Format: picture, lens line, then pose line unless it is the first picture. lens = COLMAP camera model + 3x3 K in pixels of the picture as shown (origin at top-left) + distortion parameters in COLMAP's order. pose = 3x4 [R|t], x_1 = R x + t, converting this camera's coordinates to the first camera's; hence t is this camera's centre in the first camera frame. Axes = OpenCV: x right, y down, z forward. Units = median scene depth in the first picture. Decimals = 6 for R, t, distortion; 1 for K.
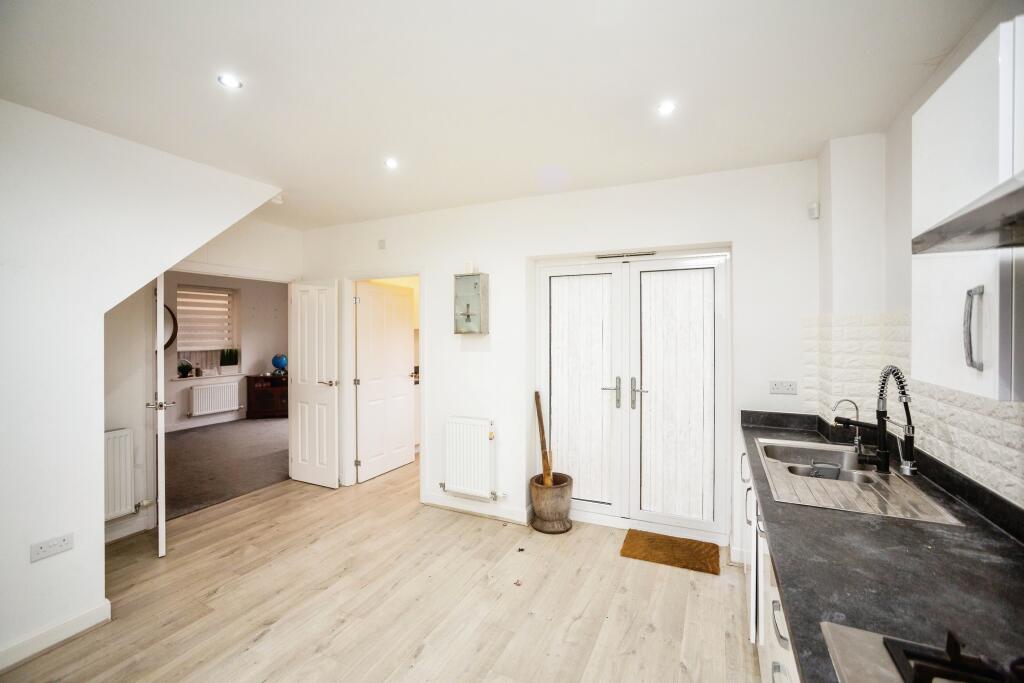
lens RADIAL K [[435.9, 0, 513.8], [0, 435.9, 335.8], [0, 0, 1]] dist [-0.021840, 0.001573]
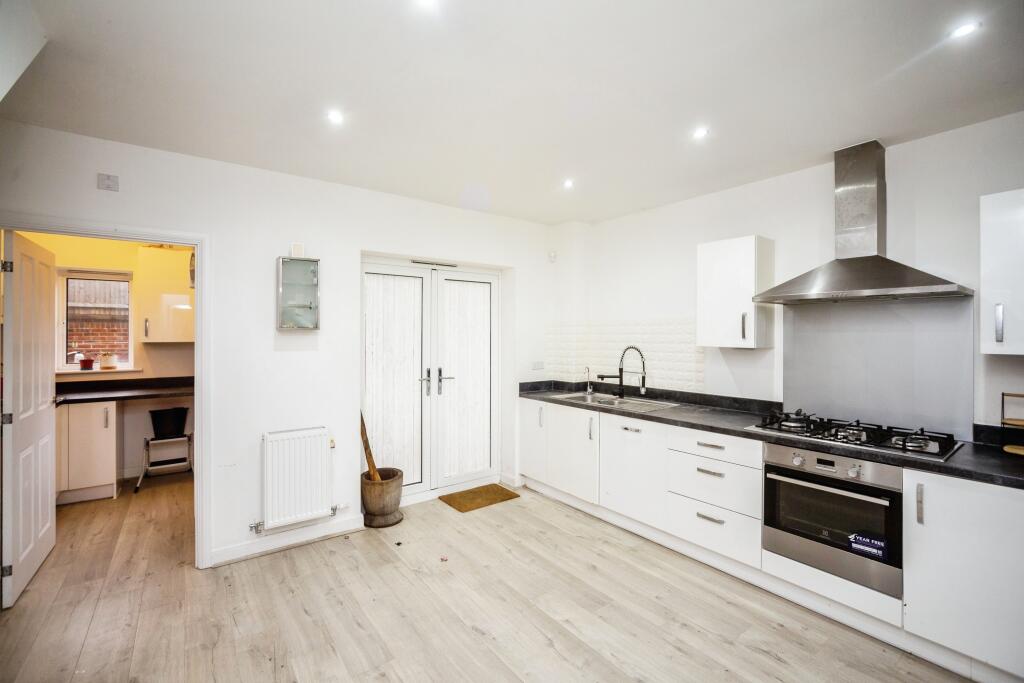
lens RADIAL K [[435.9, 0, 515.3], [0, 435.9, 338.5], [0, 0, 1]] dist [-0.021840, 0.001573]
pose [[0.471485, -0.007699, 0.881841, -0.696144], [0.001935, 0.999969, 0.007696, 0.006599], [-0.881872, -0.001922, 0.471485, 0.267696]]
